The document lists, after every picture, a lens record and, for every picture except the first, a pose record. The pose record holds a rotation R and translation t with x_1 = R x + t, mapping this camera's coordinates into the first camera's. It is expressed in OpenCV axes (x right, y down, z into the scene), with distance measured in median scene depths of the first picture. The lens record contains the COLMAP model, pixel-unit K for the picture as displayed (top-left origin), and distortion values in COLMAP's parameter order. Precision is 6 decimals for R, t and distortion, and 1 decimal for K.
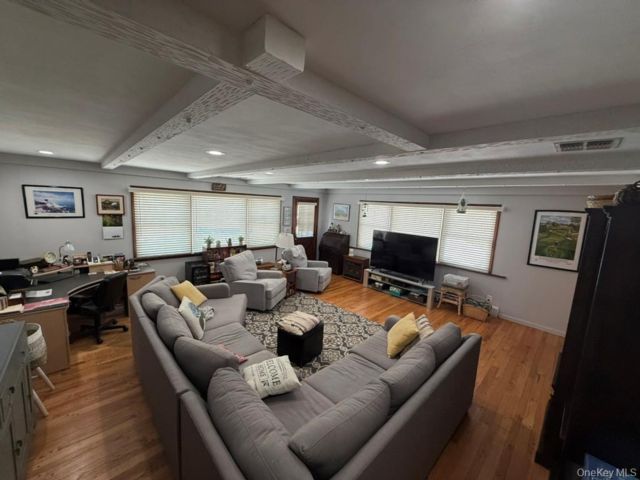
lens RADIAL K [[253.1, 0, 319.3], [0, 253.1, 238.3], [0, 0, 1]] dist [-0.006510, 0.001956]
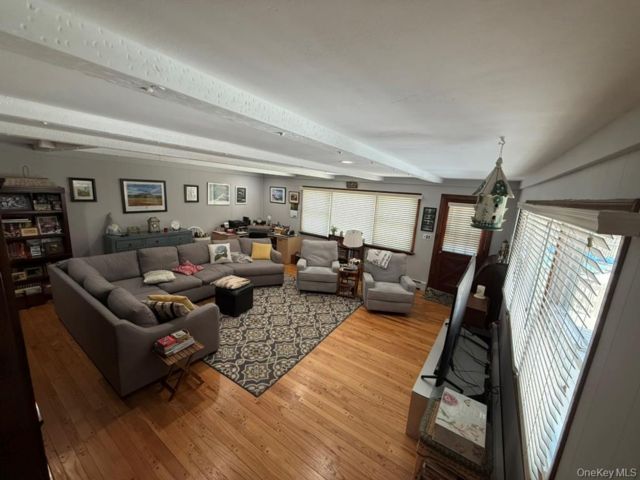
lens RADIAL K [[253.1, 0, 320.0], [0, 253.1, 240.6], [0, 0, 1]] dist [-0.006510, 0.001956]
pose [[0.215979, 0.160499, -0.963116, 0.874057], [-0.190236, 0.974411, 0.119721, -0.083609], [0.957686, 0.157363, 0.240985, 0.776710]]
